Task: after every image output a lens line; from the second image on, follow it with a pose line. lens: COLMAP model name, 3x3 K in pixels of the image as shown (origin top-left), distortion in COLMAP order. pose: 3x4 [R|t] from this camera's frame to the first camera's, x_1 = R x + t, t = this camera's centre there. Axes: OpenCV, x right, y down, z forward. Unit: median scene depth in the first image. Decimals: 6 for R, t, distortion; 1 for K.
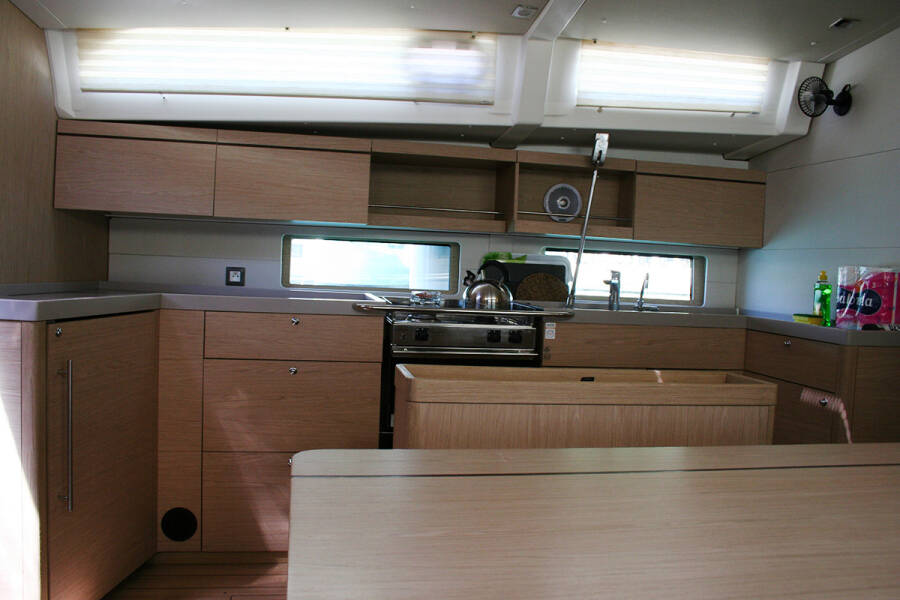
lens RADIAL K [[744.4, 0, 437.0], [0, 744.4, 303.0], [0, 0, 1]] dist [-0.155254, 0.119910]
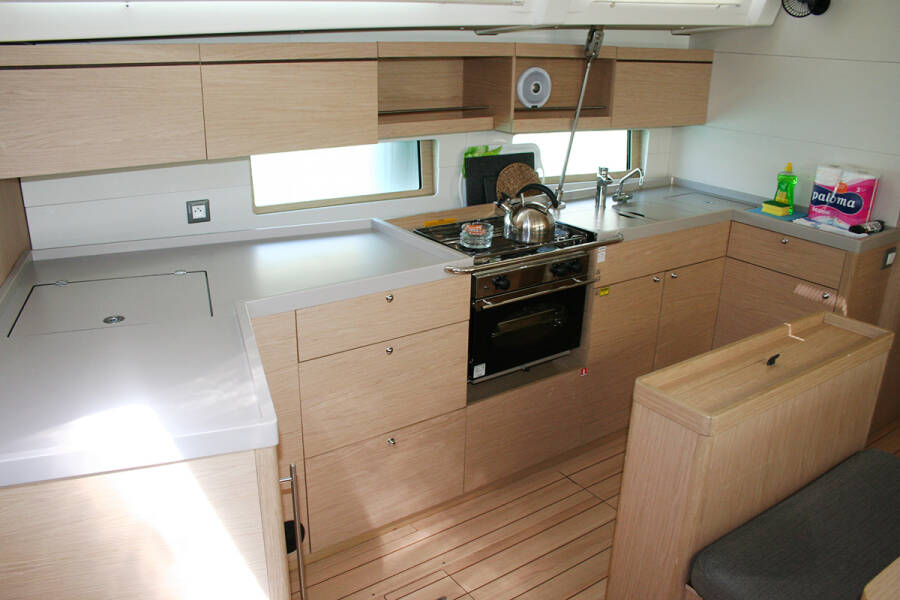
lens RADIAL K [[744.4, 0, 437.0], [0, 744.4, 303.0], [0, 0, 1]] dist [-0.155254, 0.119910]
pose [[0.909336, -0.173689, 0.378074, -0.376125], [0.045735, 0.944917, 0.324098, -0.200327], [-0.413540, -0.277422, 0.867192, 0.169956]]
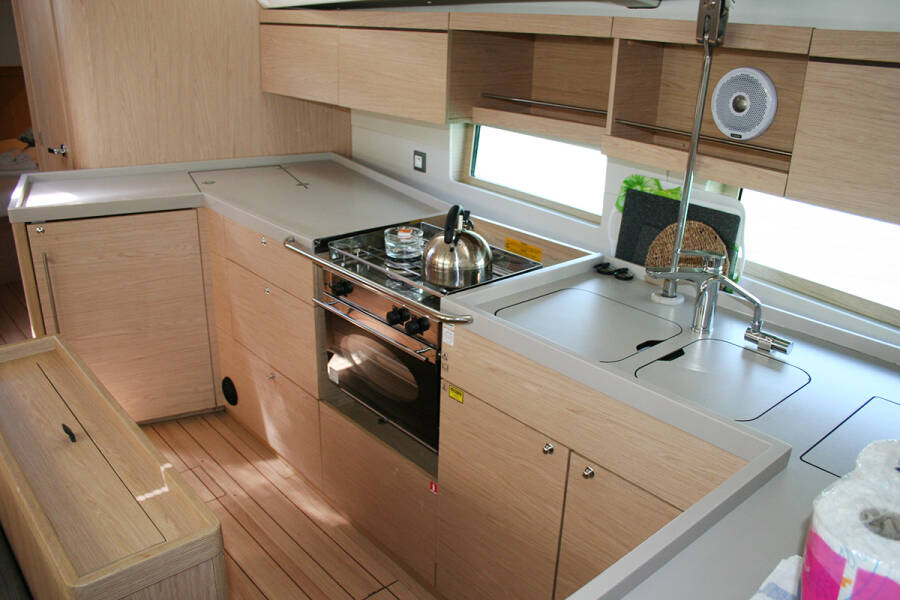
lens RADIAL K [[744.4, 0, 437.0], [0, 744.4, 303.0], [0, 0, 1]] dist [-0.155254, 0.119910]
pose [[0.505264, 0.285220, -0.814468, 0.575136], [-0.043879, 0.951072, 0.305838, -0.160660], [0.861848, -0.118791, 0.493058, 0.566093]]
